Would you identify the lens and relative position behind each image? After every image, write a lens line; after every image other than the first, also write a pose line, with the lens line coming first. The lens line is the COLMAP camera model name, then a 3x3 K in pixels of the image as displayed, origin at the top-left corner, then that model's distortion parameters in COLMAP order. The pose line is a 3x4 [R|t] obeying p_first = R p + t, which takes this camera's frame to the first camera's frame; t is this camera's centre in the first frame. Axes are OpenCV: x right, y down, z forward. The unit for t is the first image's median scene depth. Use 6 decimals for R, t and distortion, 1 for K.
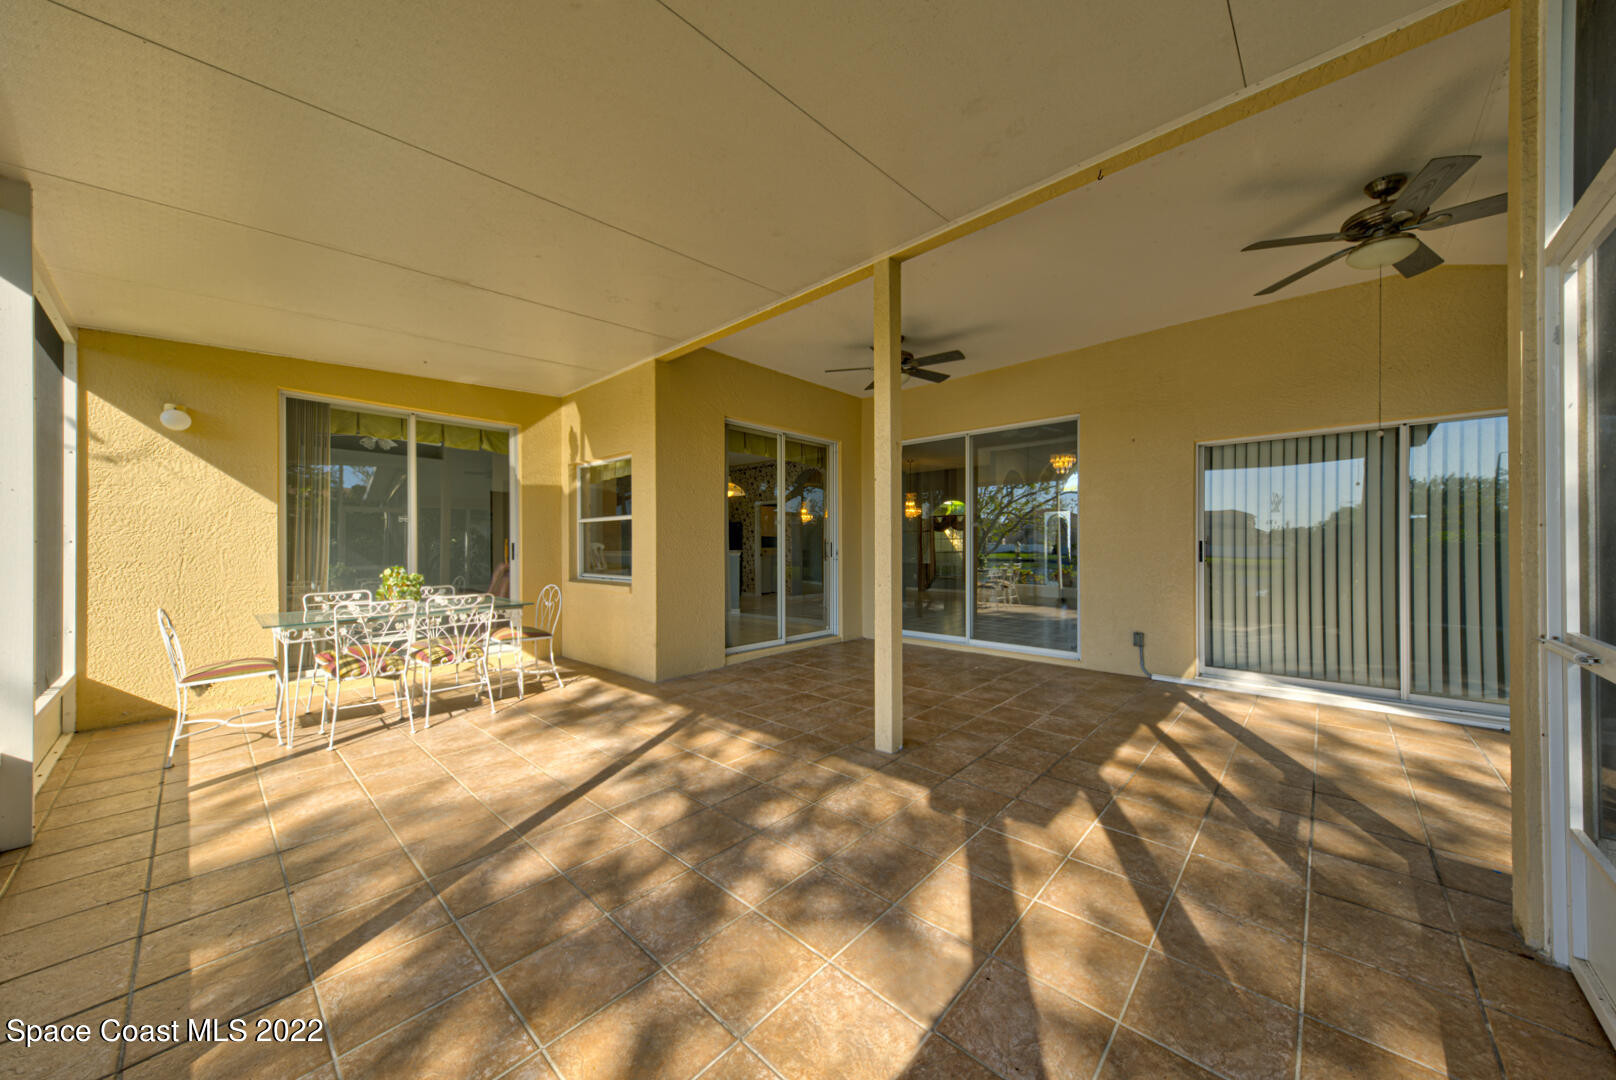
lens RADIAL K [[552.8, 0, 811.1], [0, 552.8, 543.8], [0, 0, 1]] dist [0.021706, -0.004828]
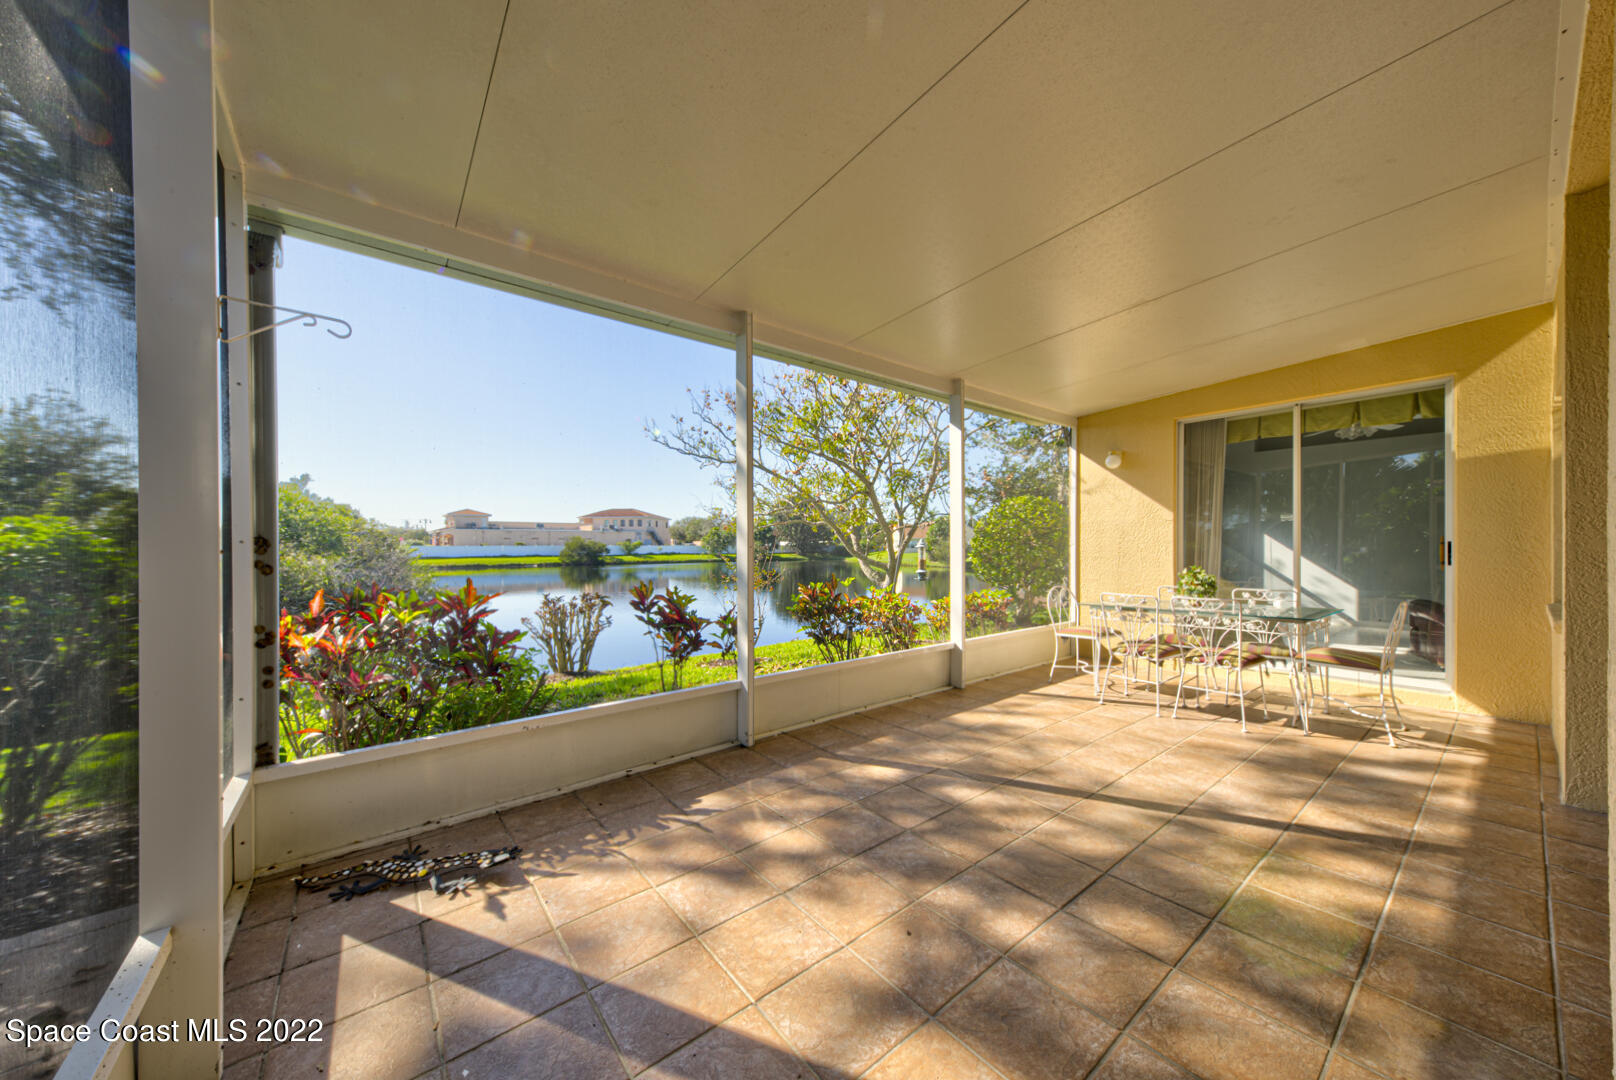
lens RADIAL K [[552.8, 0, 807.2], [0, 552.8, 550.3], [0, 0, 1]] dist [0.021706, -0.004828]
pose [[-0.156214, 0.010323, -0.987669, 0.552594], [0.010758, 0.999904, 0.008749, -0.009948], [0.987665, -0.009259, -0.156310, 0.542575]]
